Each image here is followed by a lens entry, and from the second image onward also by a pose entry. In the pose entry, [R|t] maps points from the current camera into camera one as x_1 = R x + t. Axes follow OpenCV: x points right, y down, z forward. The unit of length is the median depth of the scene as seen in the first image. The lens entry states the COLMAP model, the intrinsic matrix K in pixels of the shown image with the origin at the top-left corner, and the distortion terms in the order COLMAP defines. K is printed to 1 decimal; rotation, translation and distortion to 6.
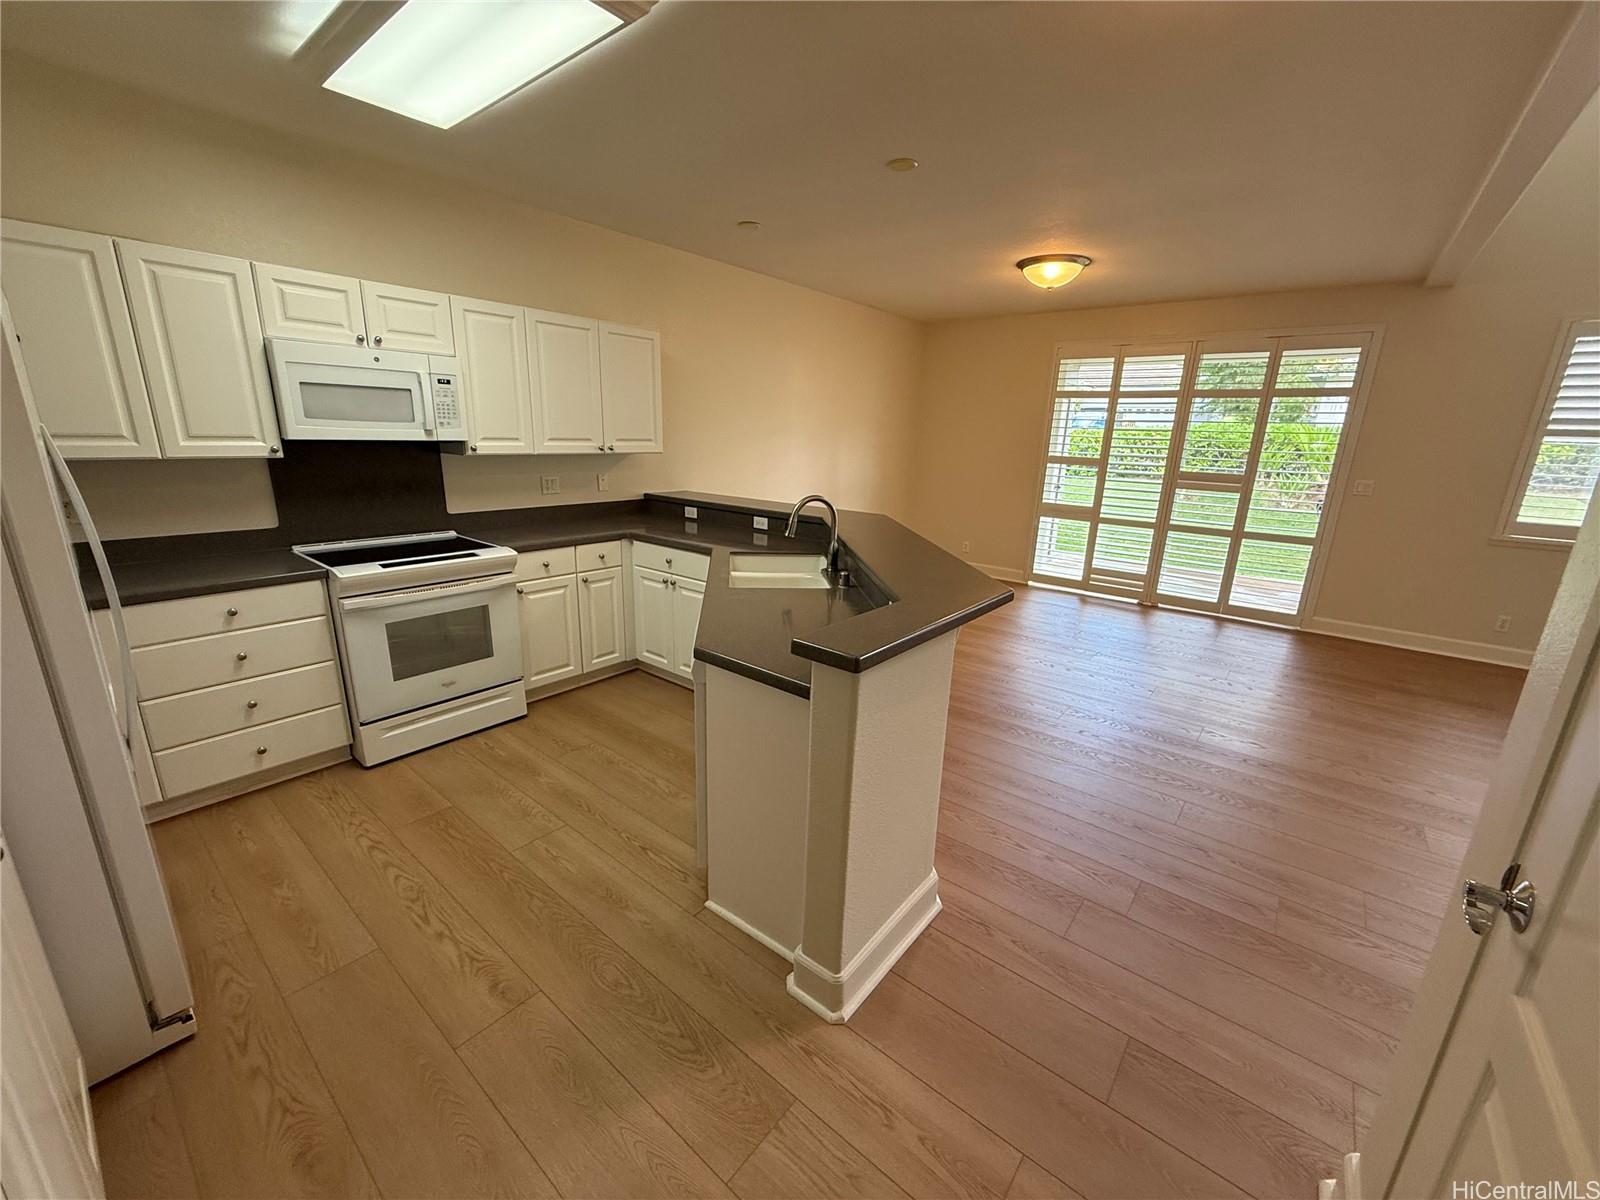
lens RADIAL K [[637.0, 0, 800.7], [0, 637.0, 611.1], [0, 0, 1]] dist [-0.000972, -0.000107]
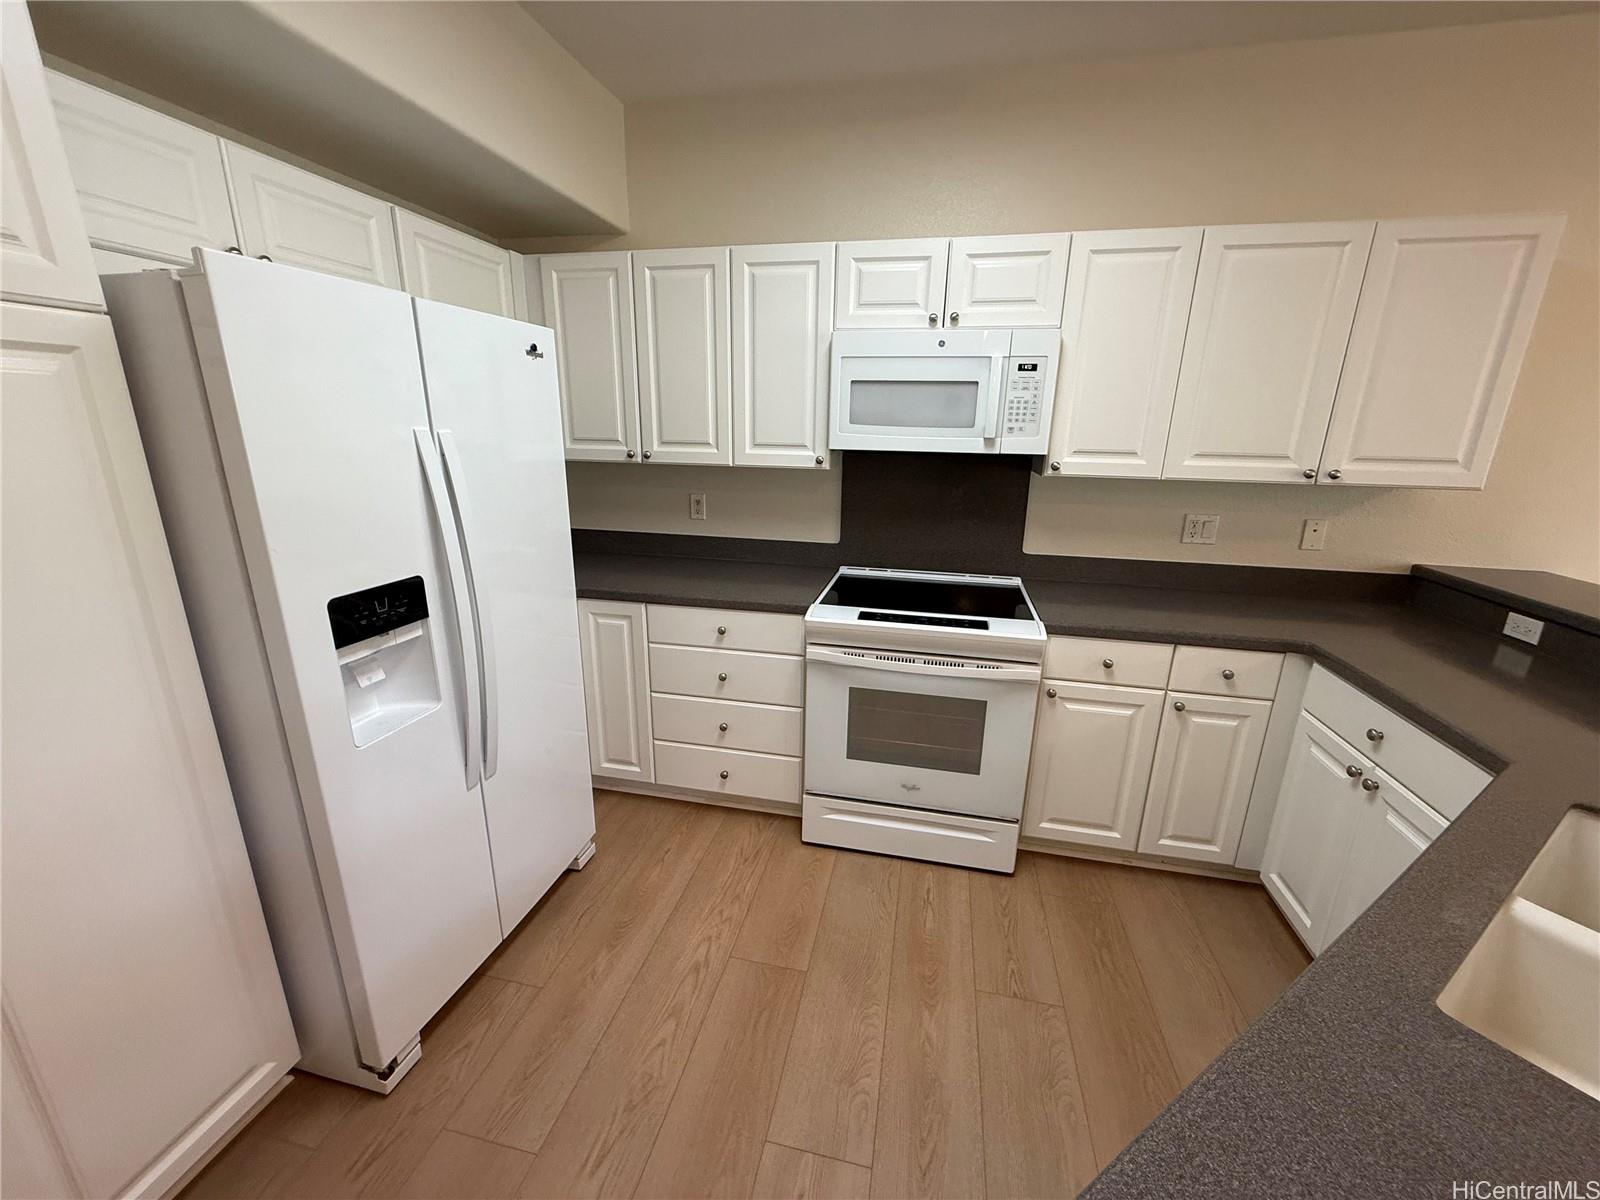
lens RADIAL K [[637.0, 0, 797.6], [0, 637.0, 604.5], [0, 0, 1]] dist [-0.000972, -0.000107]
pose [[0.449213, 0.223578, -0.864998, -0.031303], [-0.247893, 0.961358, 0.119747, -0.138936], [0.858345, 0.160635, 0.487278, 0.501178]]
